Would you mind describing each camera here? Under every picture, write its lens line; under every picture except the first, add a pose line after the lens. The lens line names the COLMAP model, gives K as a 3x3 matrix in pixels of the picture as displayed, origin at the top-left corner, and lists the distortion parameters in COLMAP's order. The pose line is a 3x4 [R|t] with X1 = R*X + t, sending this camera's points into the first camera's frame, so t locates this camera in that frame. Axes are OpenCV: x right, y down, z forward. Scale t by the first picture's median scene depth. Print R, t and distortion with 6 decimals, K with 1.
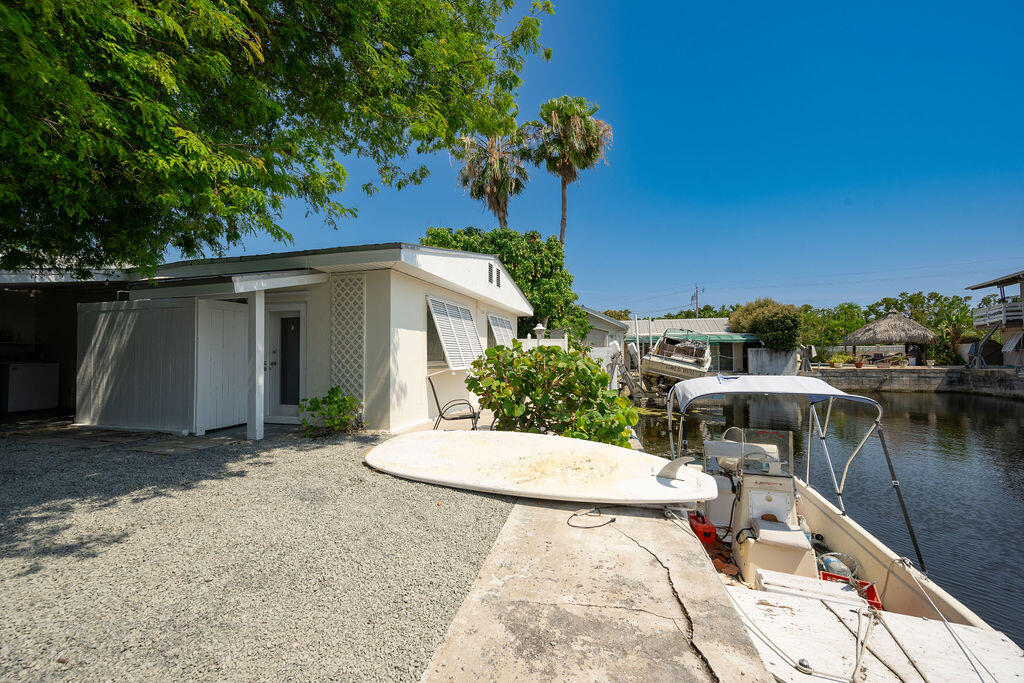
lens RADIAL K [[401.0, 0, 509.9], [0, 401.0, 345.1], [0, 0, 1]] dist [-0.004582, 0.000565]
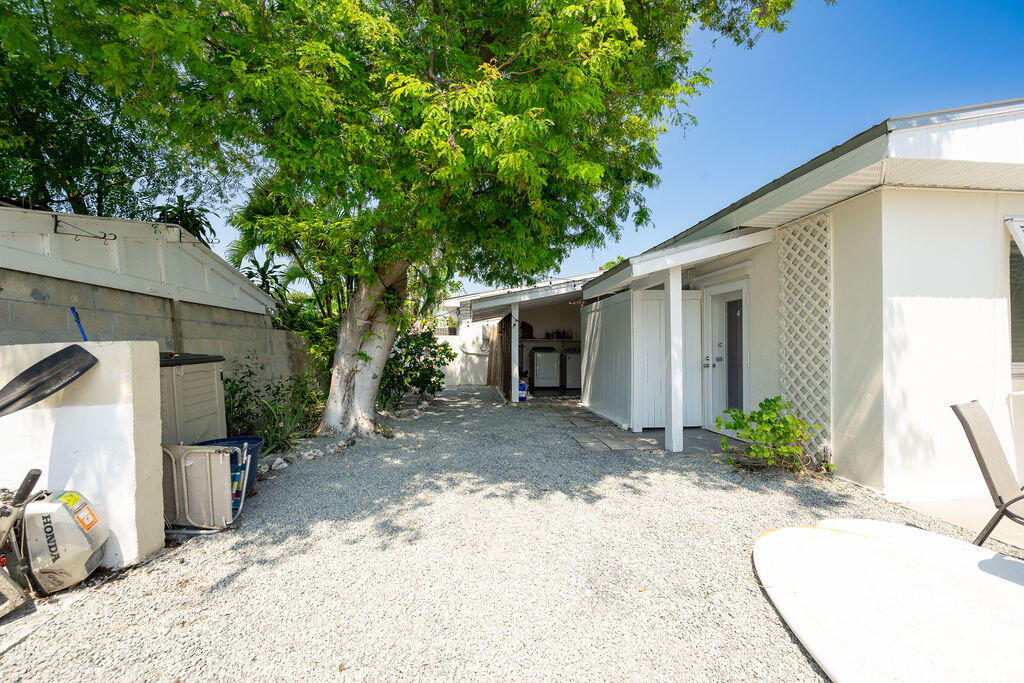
lens RADIAL K [[401.0, 0, 510.6], [0, 401.0, 346.8], [0, 0, 1]] dist [-0.004582, 0.000565]
pose [[0.376209, -0.003420, -0.926528, 0.007271], [0.024442, 0.999682, 0.006235, 0.007278], [0.926212, -0.024992, 0.376173, 0.377704]]
